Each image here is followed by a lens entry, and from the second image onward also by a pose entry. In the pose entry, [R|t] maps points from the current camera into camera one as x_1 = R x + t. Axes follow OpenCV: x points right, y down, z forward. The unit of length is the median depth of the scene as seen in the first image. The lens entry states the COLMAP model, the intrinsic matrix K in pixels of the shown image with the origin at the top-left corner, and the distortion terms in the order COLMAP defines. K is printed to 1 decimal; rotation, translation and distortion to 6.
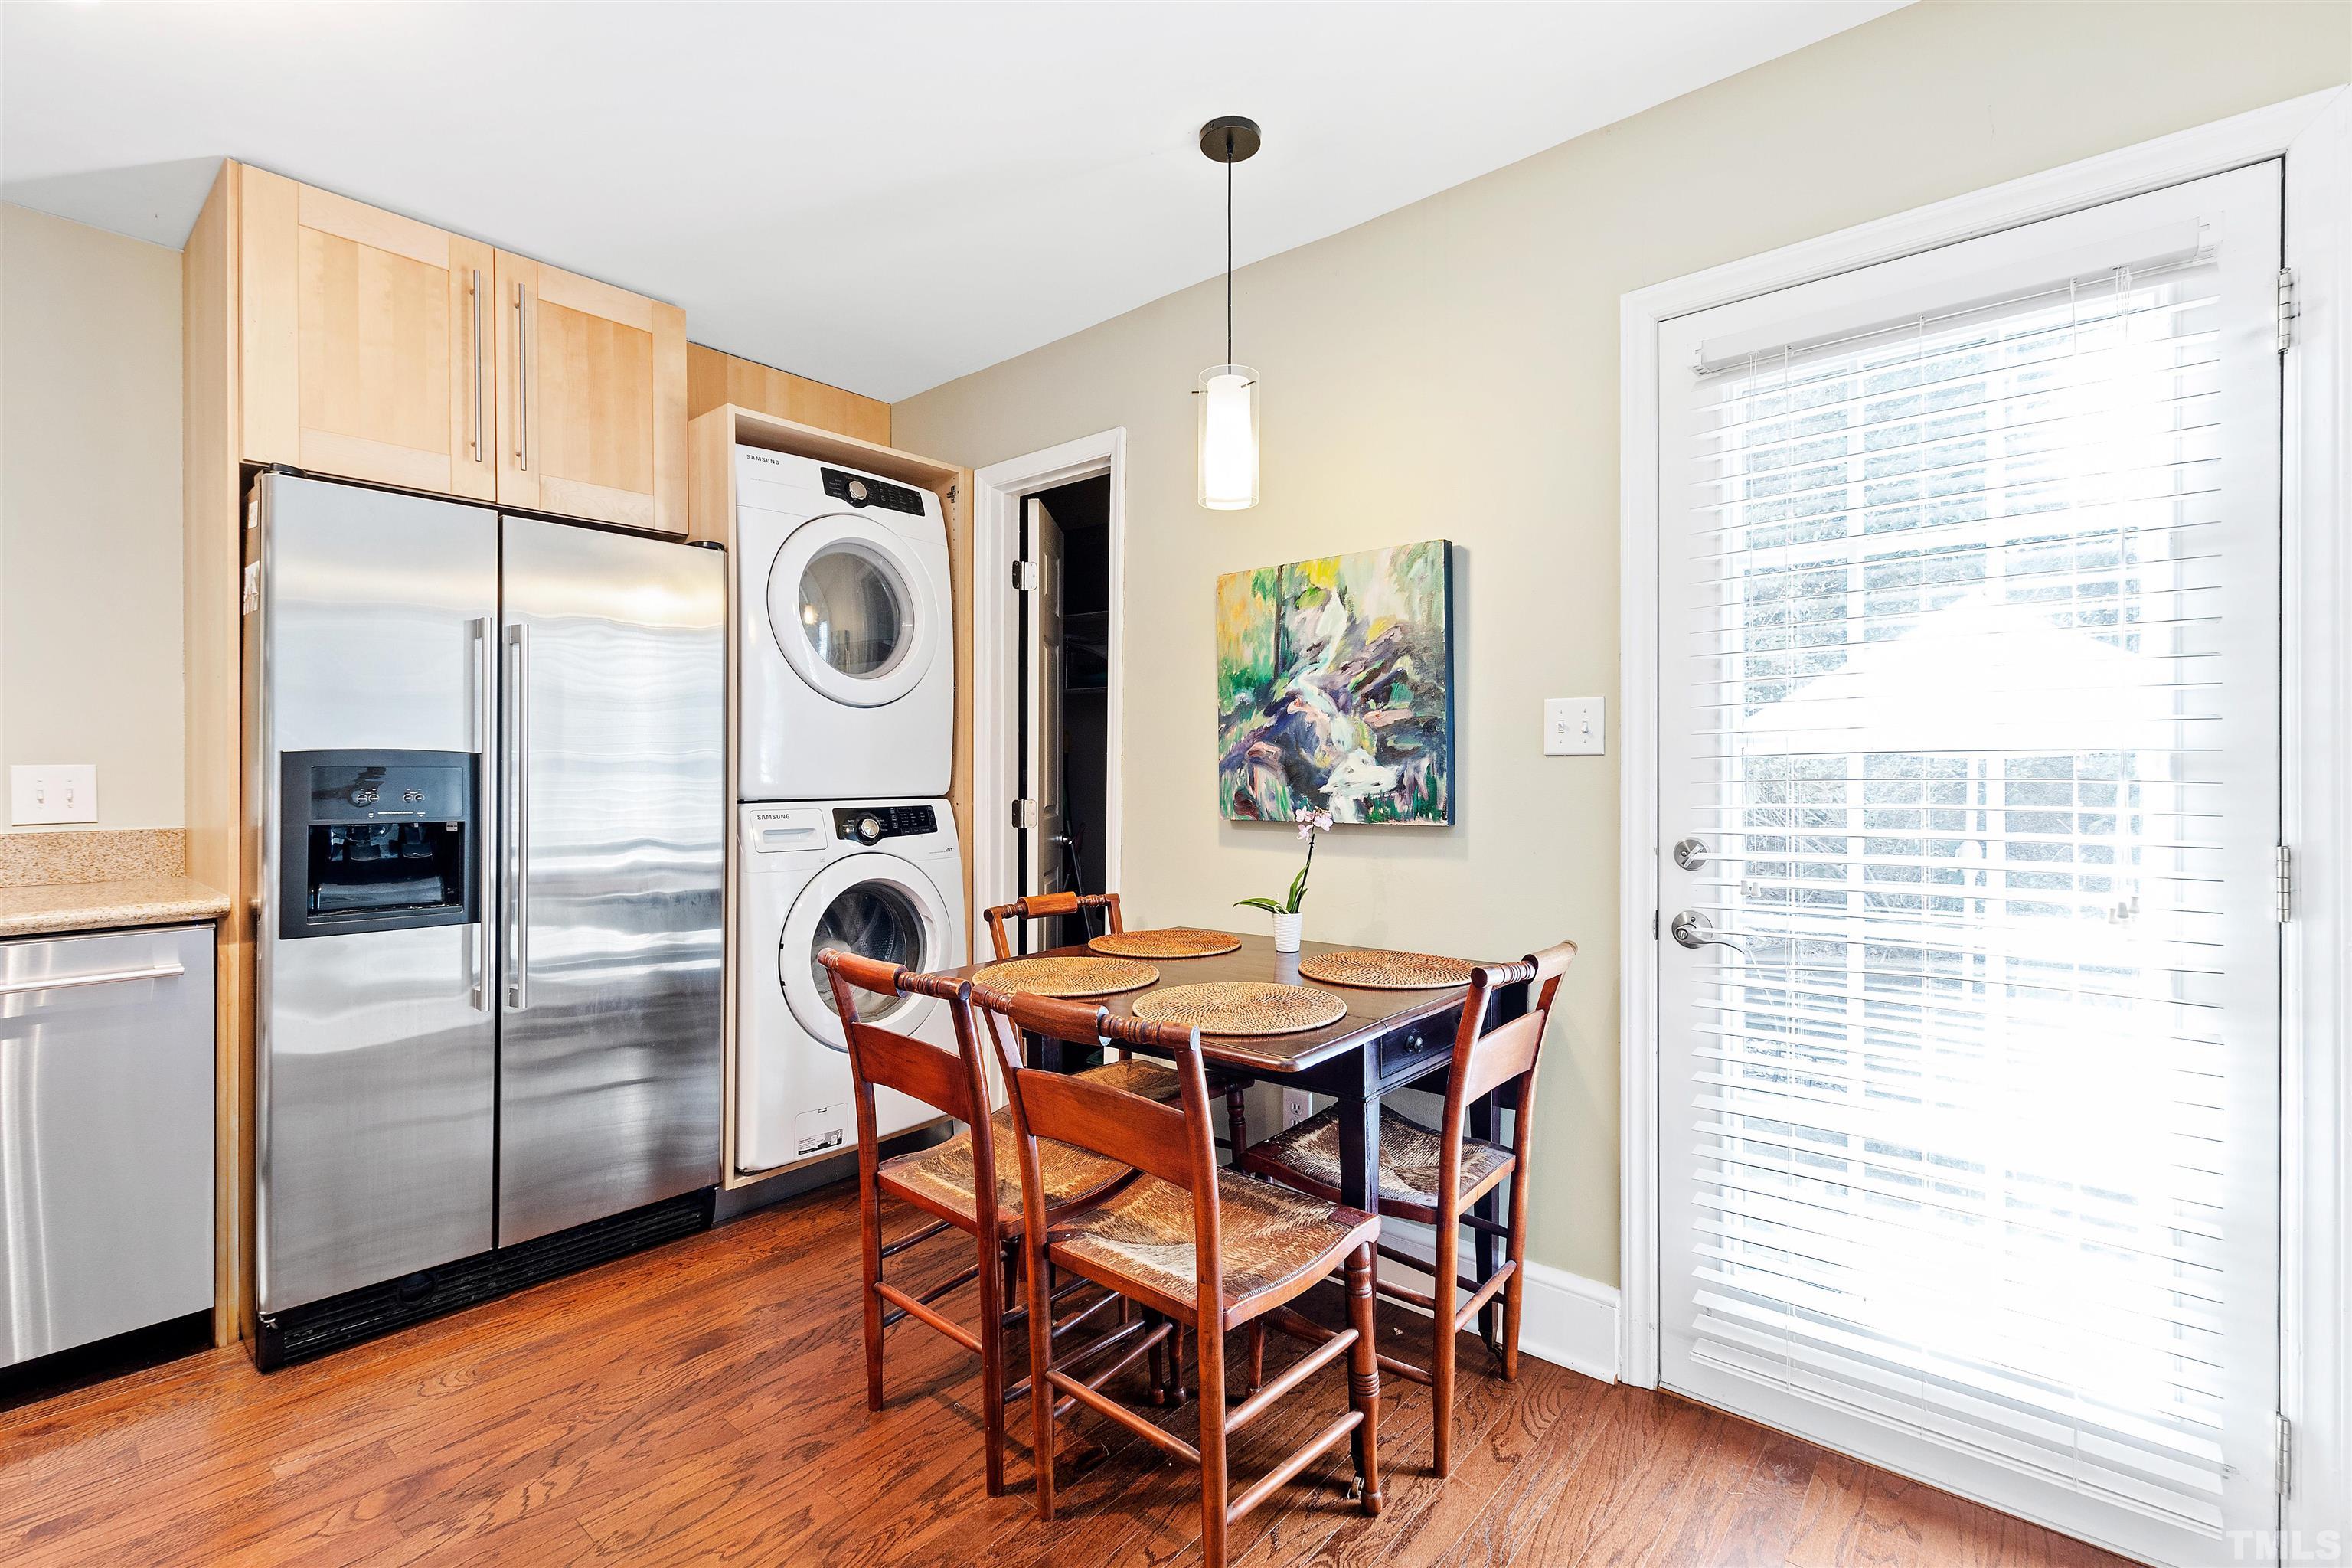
lens RADIAL K [[1011.5, 0, 1177.3], [0, 1011.5, 778.1], [0, 0, 1]] dist [0.003790, -0.003412]
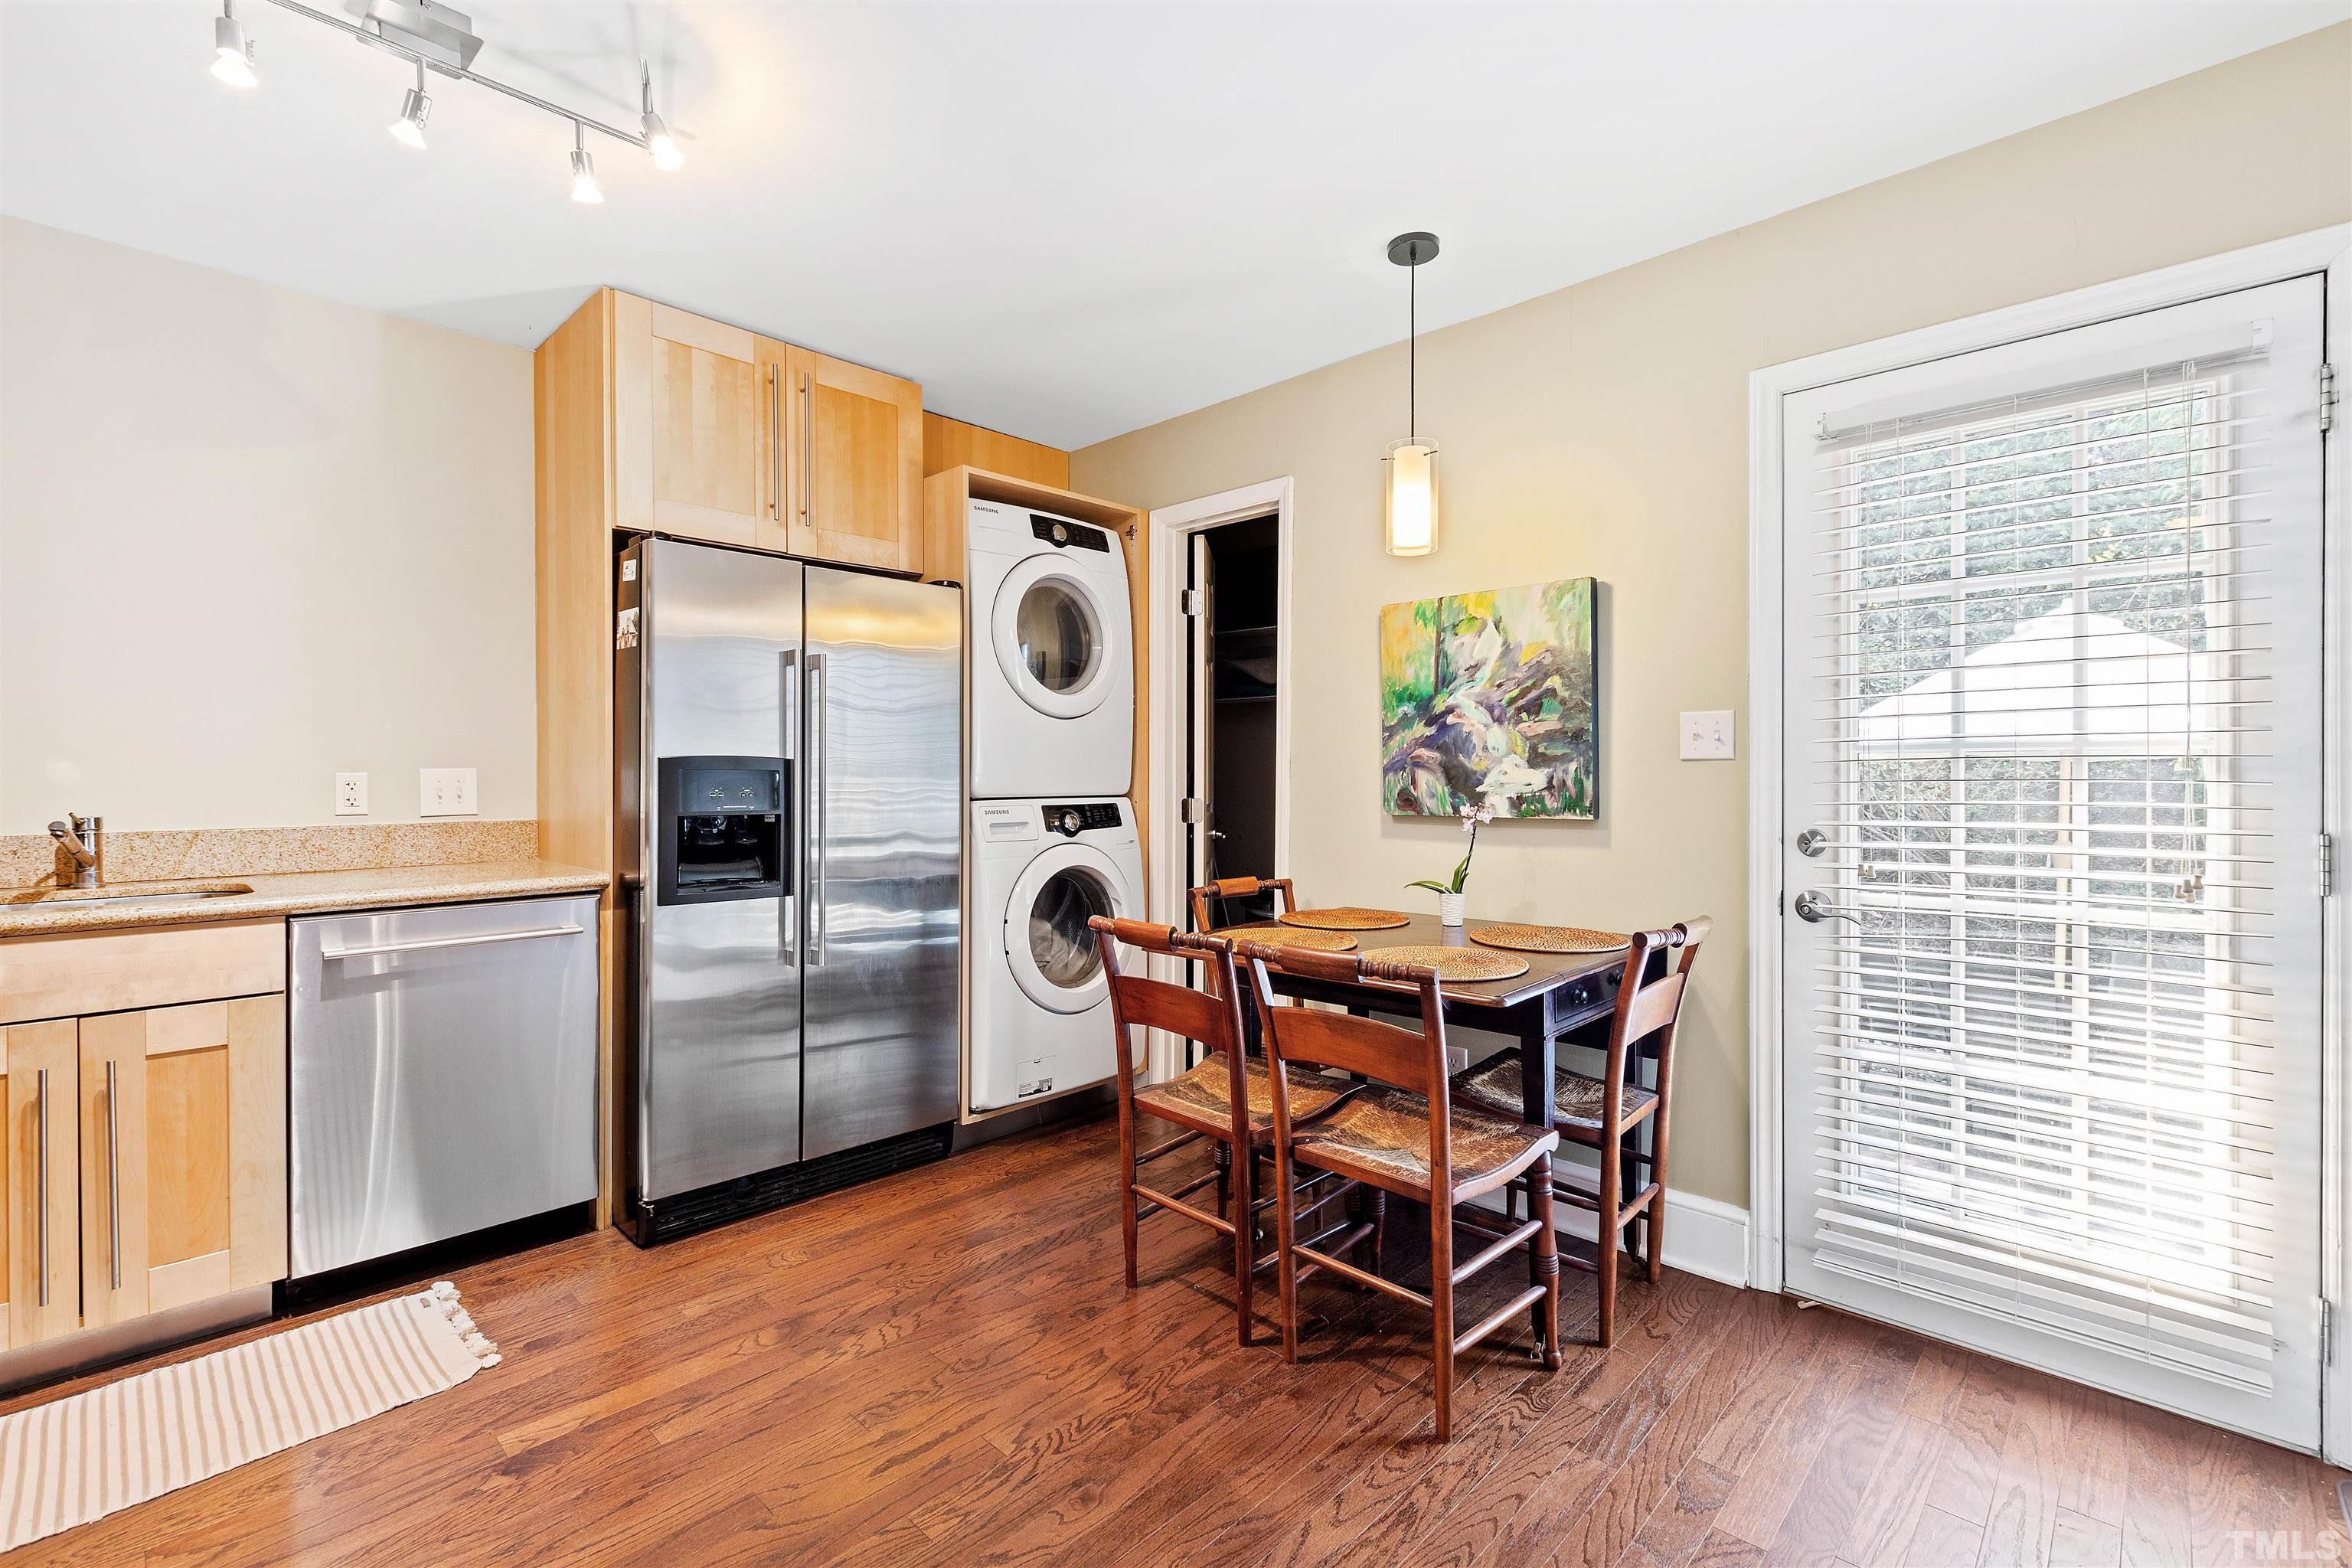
lens RADIAL K [[1012.9, 0, 1168.2], [0, 1012.9, 780.2], [0, 0, 1]] dist [0.002925, -0.002851]
pose [[0.998097, 0.000311, -0.061666, -0.163792], [-0.000320, 1.000000, -0.000136, 0.001513], [0.061666, 0.000155, 0.998097, -0.221092]]
